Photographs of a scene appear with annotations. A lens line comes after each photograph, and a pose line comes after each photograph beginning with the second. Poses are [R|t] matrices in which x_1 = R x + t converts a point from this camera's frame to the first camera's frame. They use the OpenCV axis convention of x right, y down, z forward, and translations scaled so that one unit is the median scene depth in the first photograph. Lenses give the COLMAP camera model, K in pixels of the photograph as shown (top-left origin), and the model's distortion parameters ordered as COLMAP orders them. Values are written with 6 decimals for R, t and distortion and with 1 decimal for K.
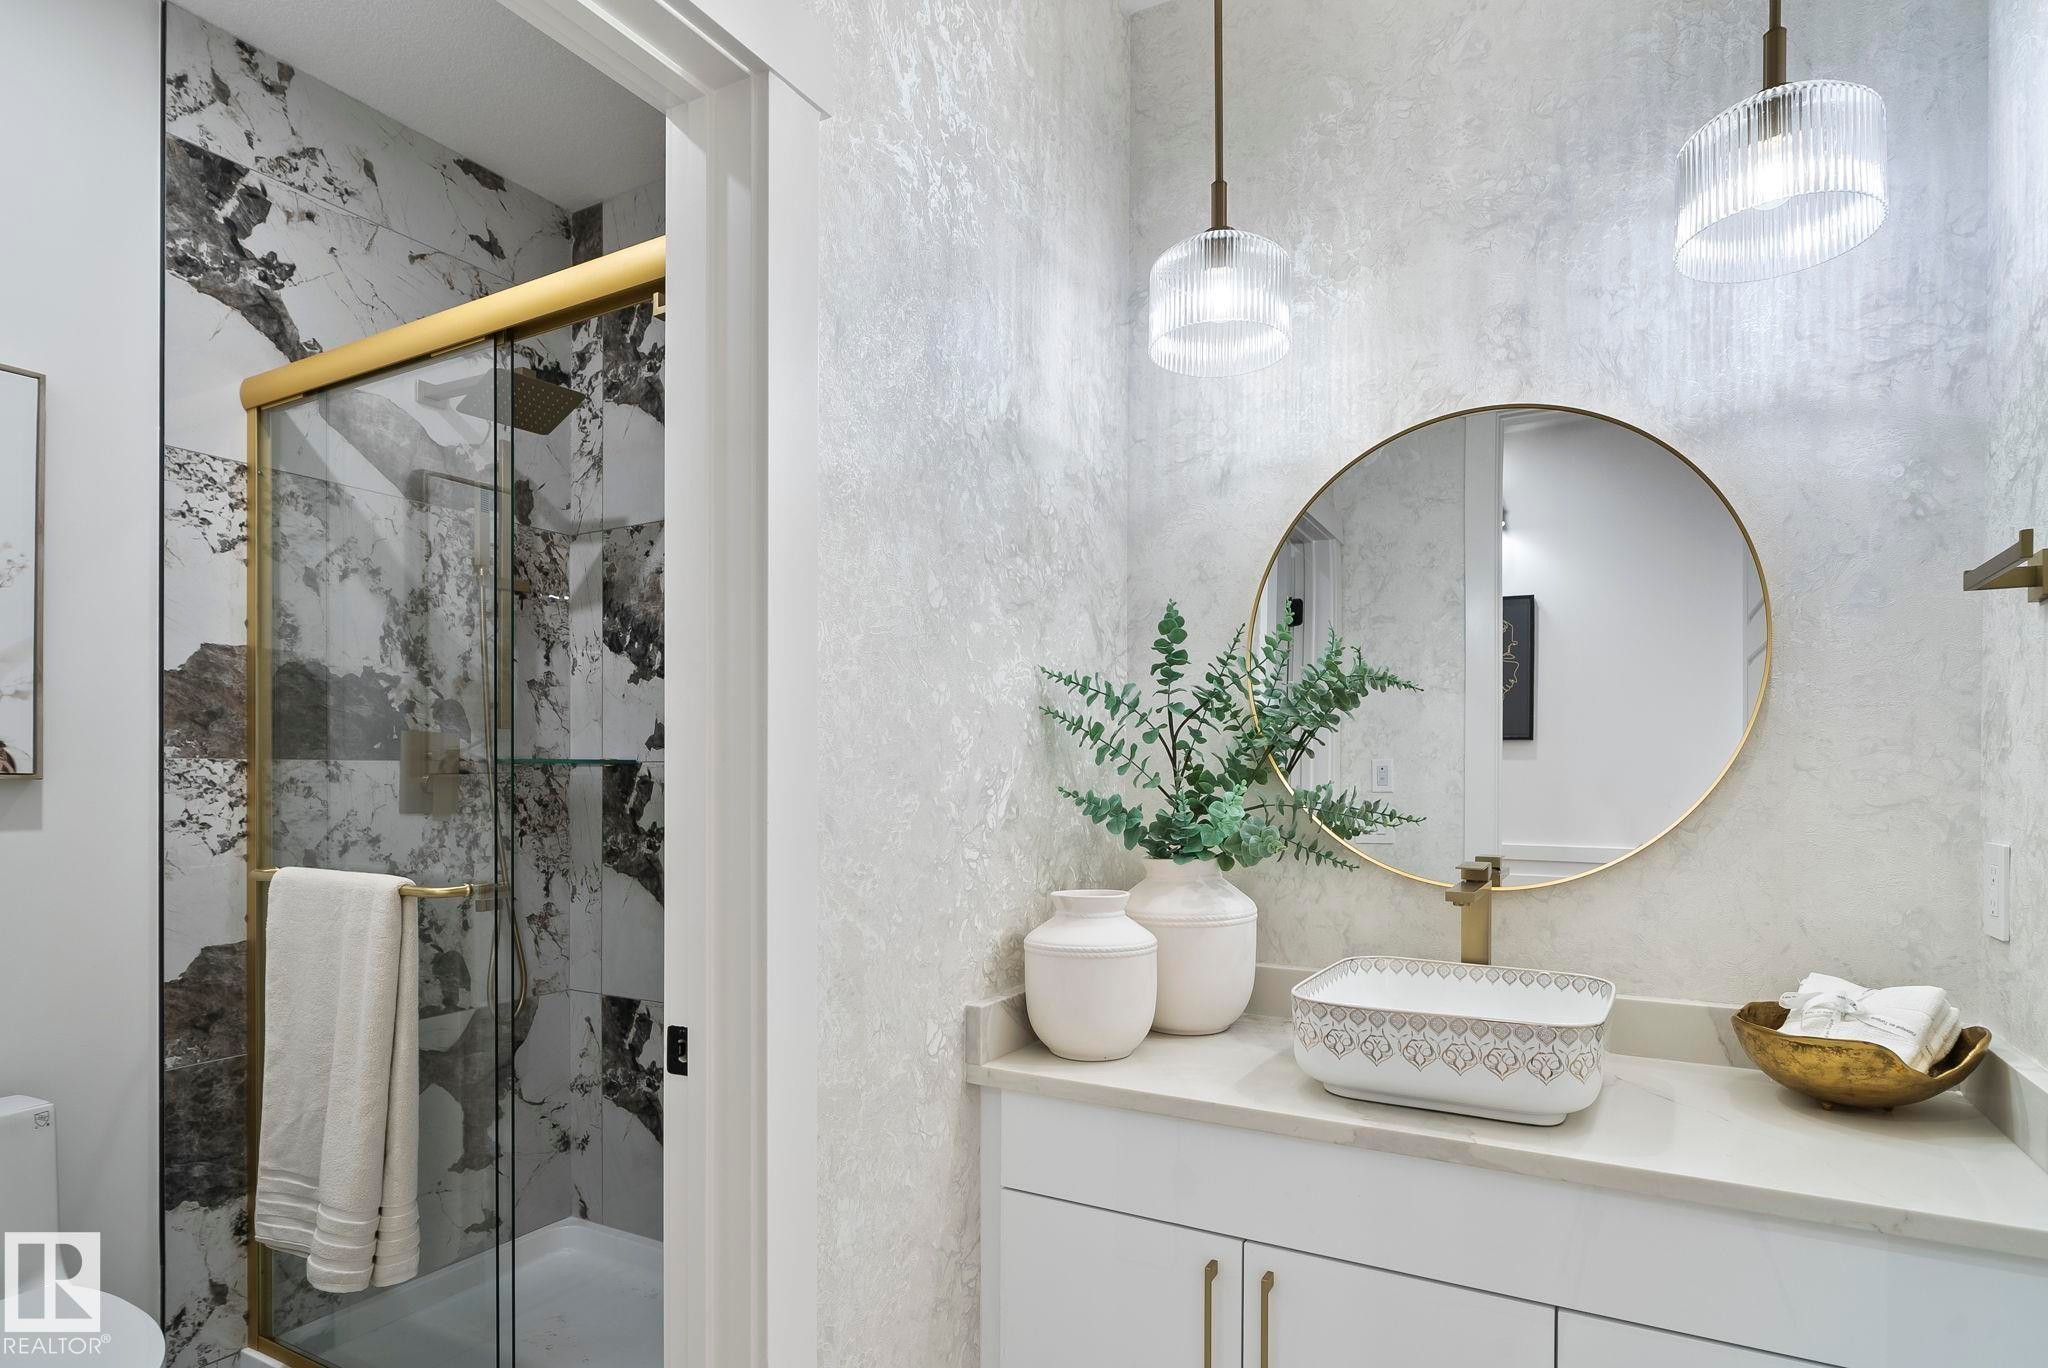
lens RADIAL K [[1097.9, 0, 1021.4], [0, 1097.9, 770.7], [0, 0, 1]] dist [-0.007103, 0.002058]
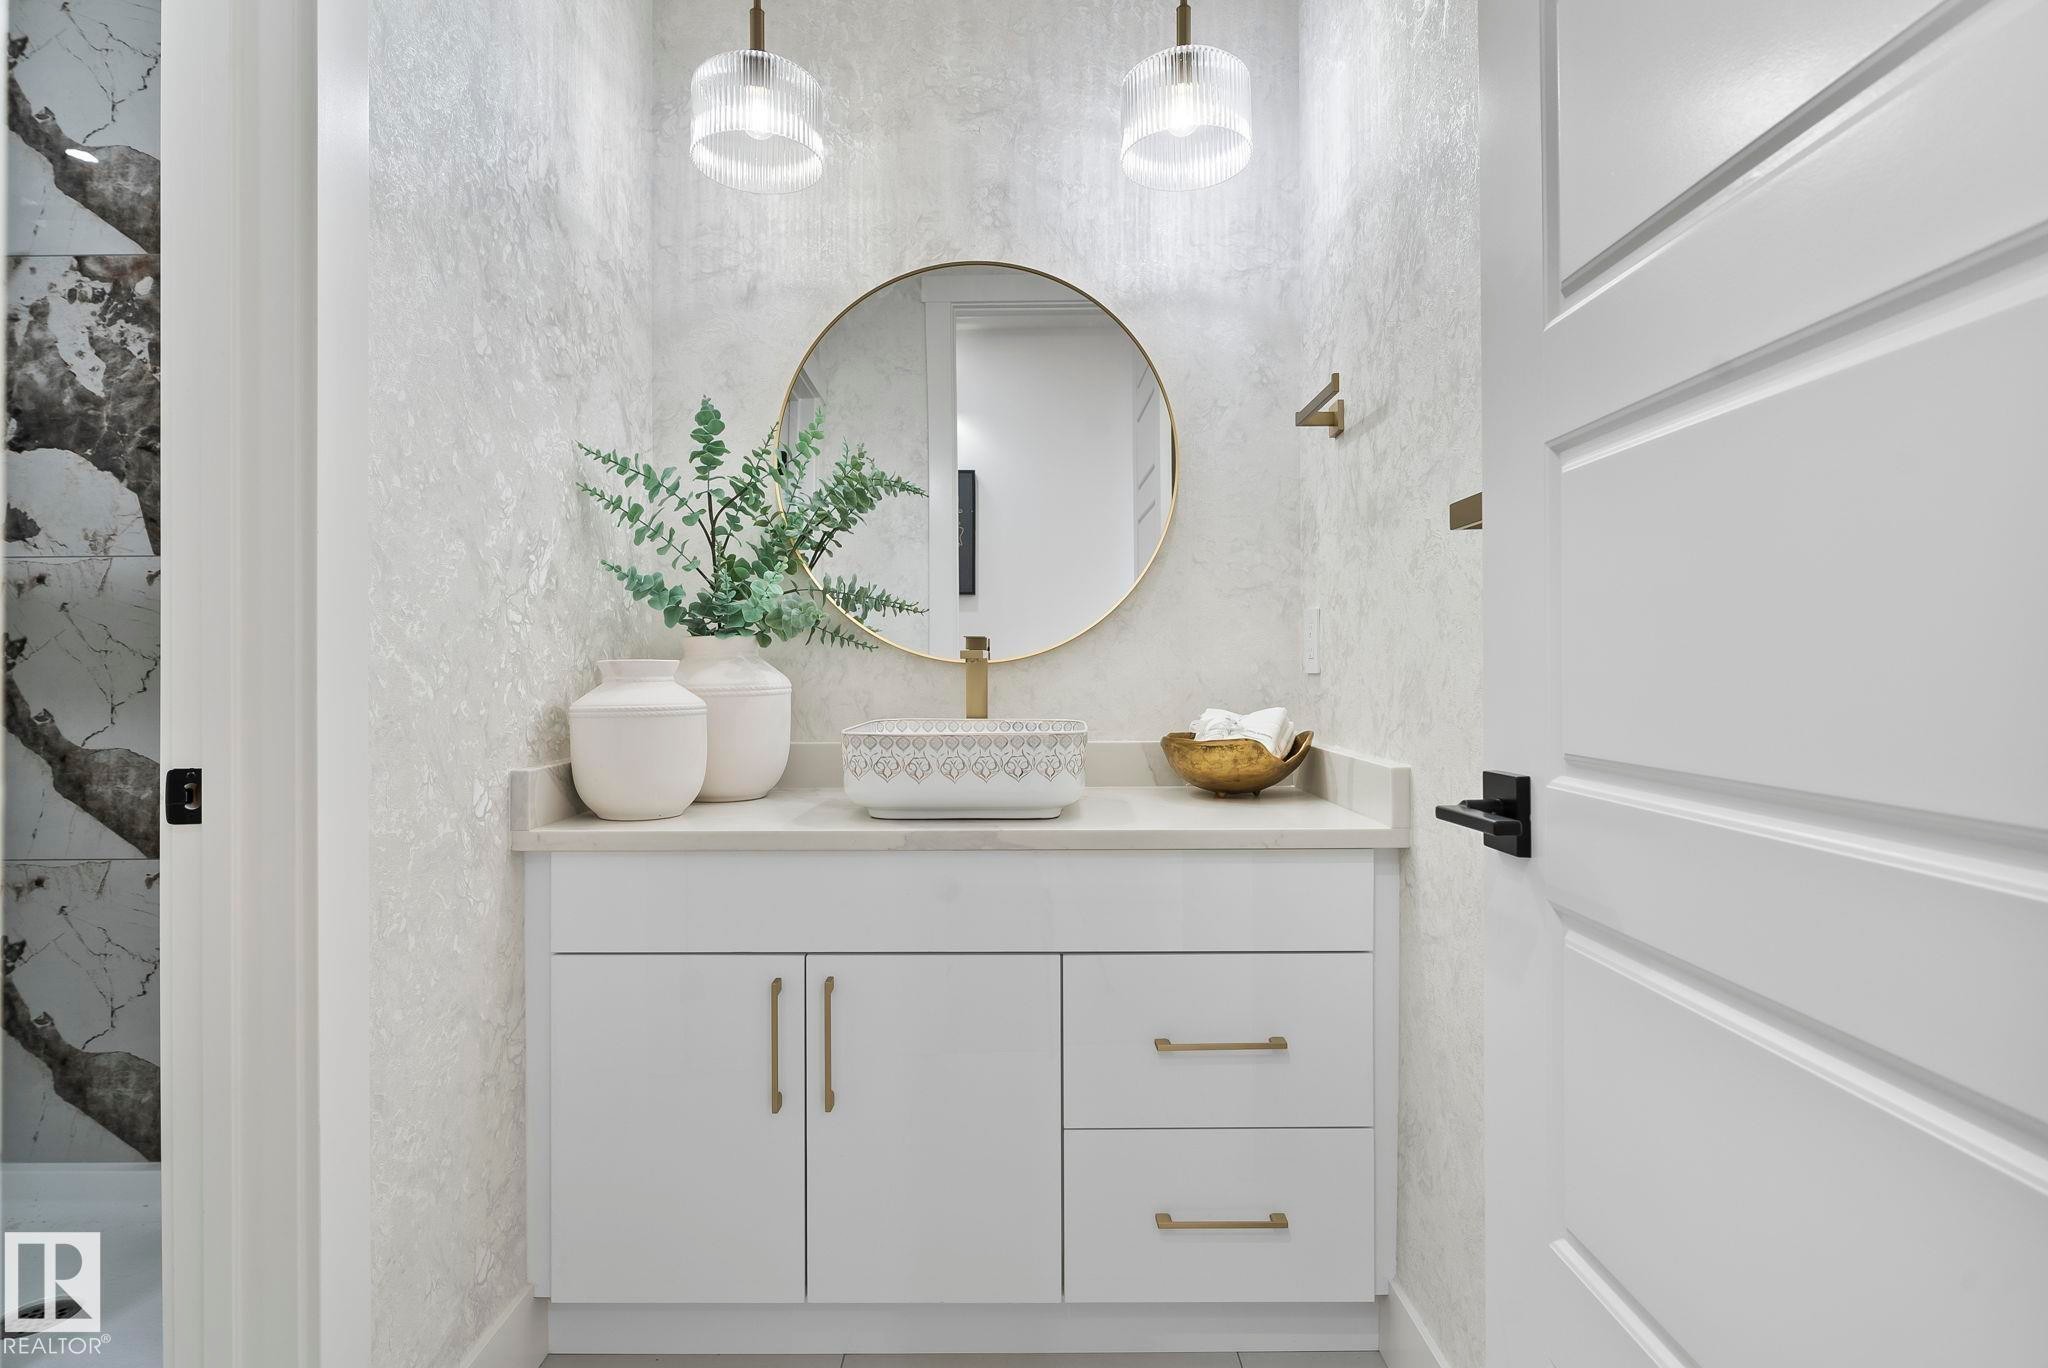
lens RADIAL K [[1097.9, 0, 1004.9], [0, 1097.9, 680.4], [0, 0, 1]] dist [-0.007103, 0.002058]
pose [[0.873247, 0.000757, 0.487277, -0.120082], [0.006012, 0.999906, -0.012329, 0.126333], [-0.487241, 0.013696, 0.873160, -0.047971]]
